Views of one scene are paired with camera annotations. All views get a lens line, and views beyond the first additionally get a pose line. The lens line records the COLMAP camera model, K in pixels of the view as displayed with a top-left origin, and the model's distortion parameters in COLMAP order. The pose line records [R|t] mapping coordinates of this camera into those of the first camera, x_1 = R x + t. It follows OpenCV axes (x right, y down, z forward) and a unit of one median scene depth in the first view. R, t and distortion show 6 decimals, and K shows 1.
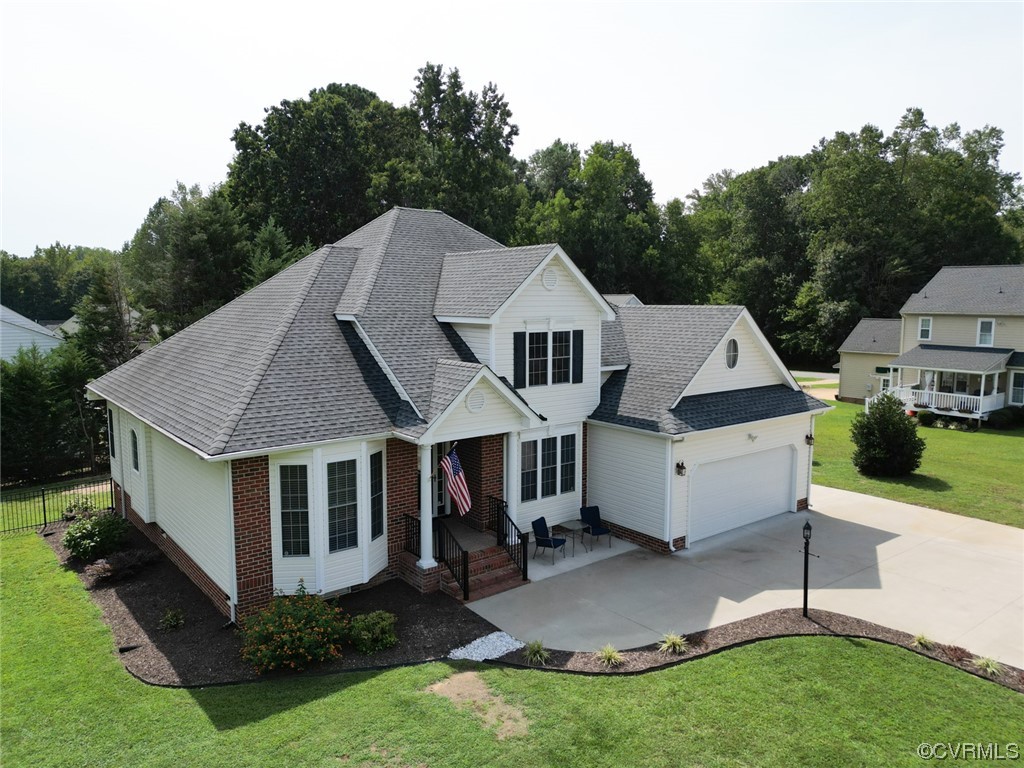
lens RADIAL K [[723.4, 0, 516.4], [0, 723.4, 380.8], [0, 0, 1]] dist [0.031273, -0.008457]
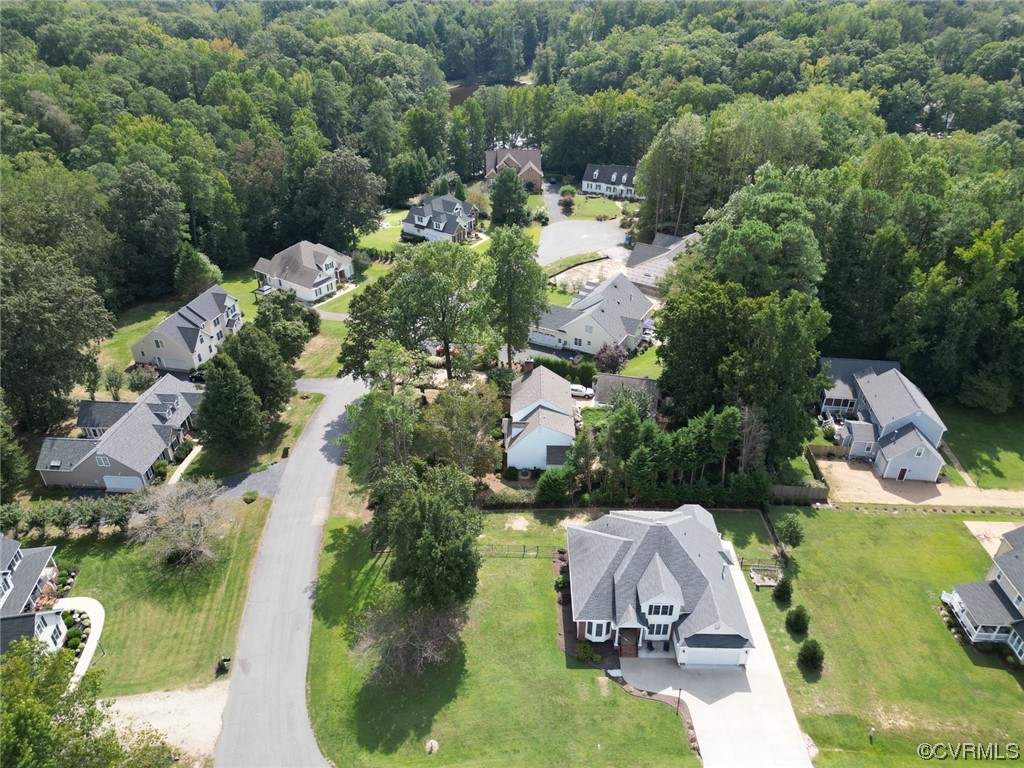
lens RADIAL K [[723.4, 0, 512.5], [0, 723.4, 384.0], [0, 0, 1]] dist [0.031273, -0.008457]
pose [[0.771552, 0.333829, -0.541541, 1.227905], [-0.066359, 0.888845, 0.453378, -3.045895], [0.632696, -0.313869, 0.707942, -2.014228]]
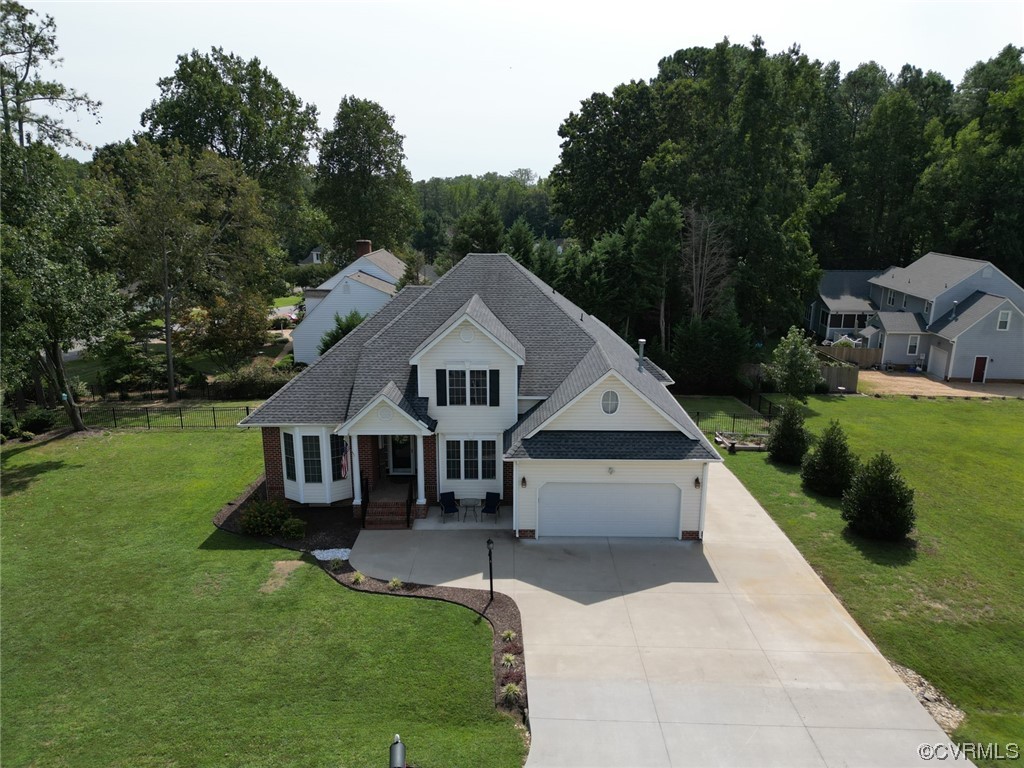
lens RADIAL K [[723.4, 0, 517.5], [0, 723.4, 386.5], [0, 0, 1]] dist [0.031273, -0.008457]
pose [[0.781589, 0.156510, -0.603840, 1.092357], [-0.072961, 0.984305, 0.160685, -0.299399], [0.619512, -0.081533, 0.780742, -0.076161]]
